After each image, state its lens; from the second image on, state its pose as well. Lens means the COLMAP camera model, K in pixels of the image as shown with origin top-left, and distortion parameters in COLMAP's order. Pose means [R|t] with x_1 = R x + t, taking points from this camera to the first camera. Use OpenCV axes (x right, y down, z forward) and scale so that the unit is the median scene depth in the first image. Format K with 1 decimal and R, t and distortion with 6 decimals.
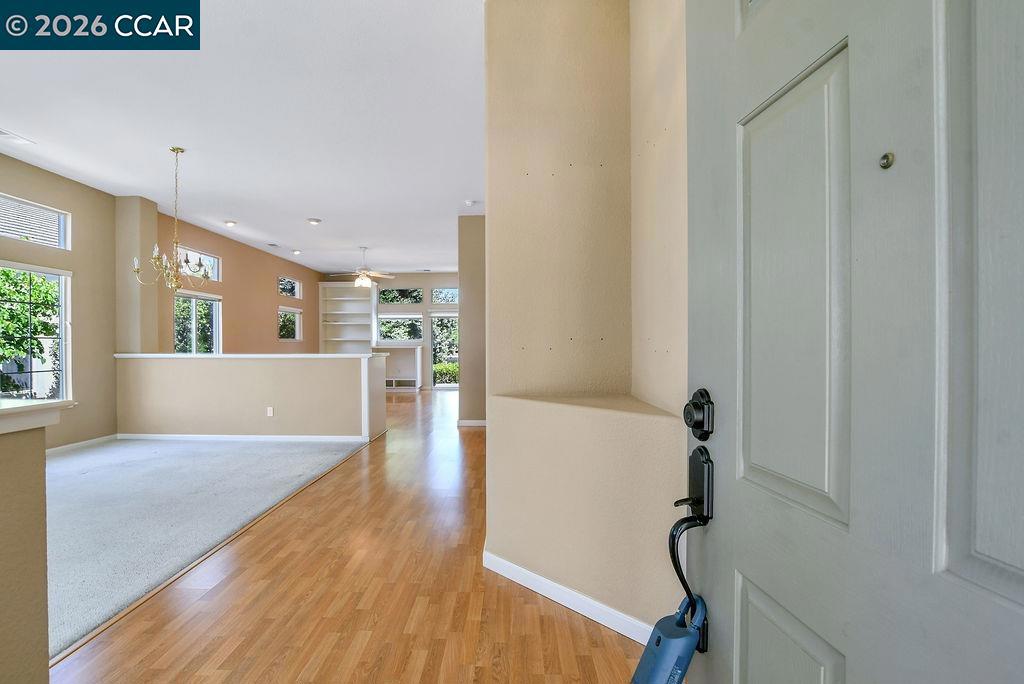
lens RADIAL K [[485.3, 0, 491.4], [0, 485.3, 345.4], [0, 0, 1]] dist [0.001598, 0.000428]
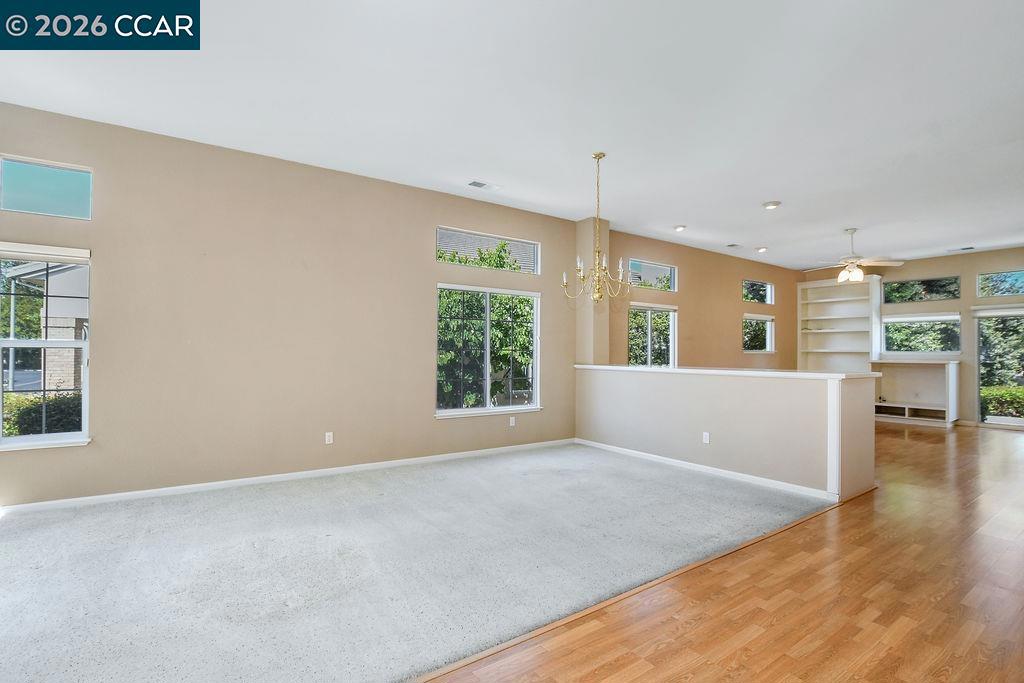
lens RADIAL K [[478.7, 0, 512.8], [0, 478.7, 346.5], [0, 0, 1]] dist [-0.021334, 0.000788]
pose [[0.607365, -0.008347, -0.794379, -0.000691], [-0.007573, 0.999839, -0.016296, -0.003548], [0.794387, 0.015914, 0.607203, 0.147751]]
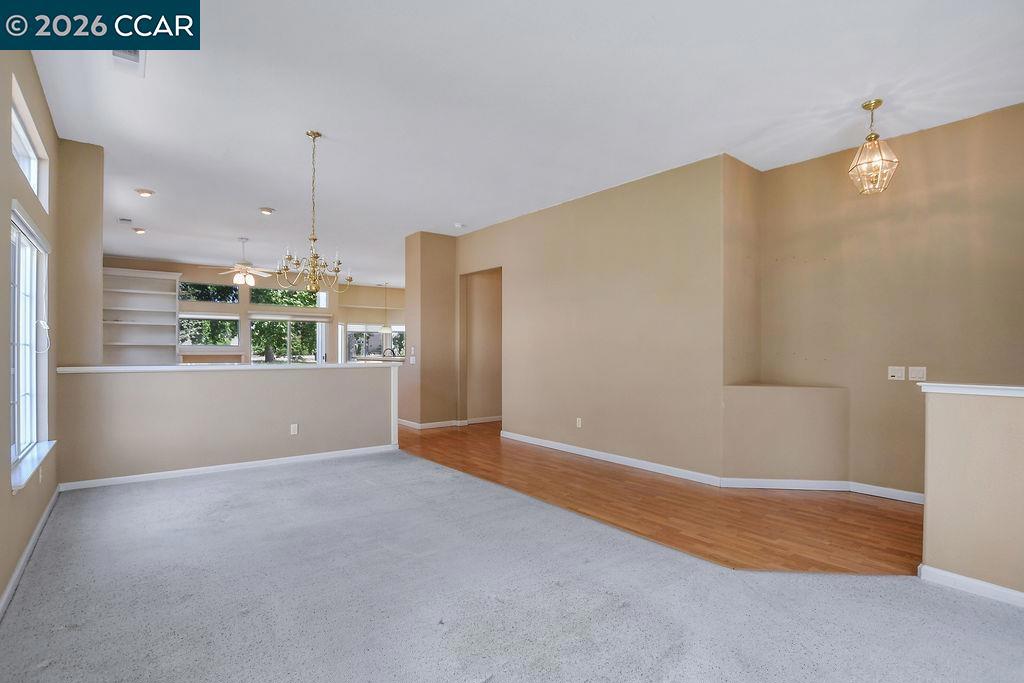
lens RADIAL K [[485.6, 0, 499.8], [0, 485.6, 344.8], [0, 0, 1]] dist [-0.022914, 0.001113]
pose [[0.769757, 0.008130, 0.638286, -0.472732], [-0.001711, 0.999942, -0.010674, -0.005292], [-0.638335, 0.007124, 0.769726, 0.054576]]
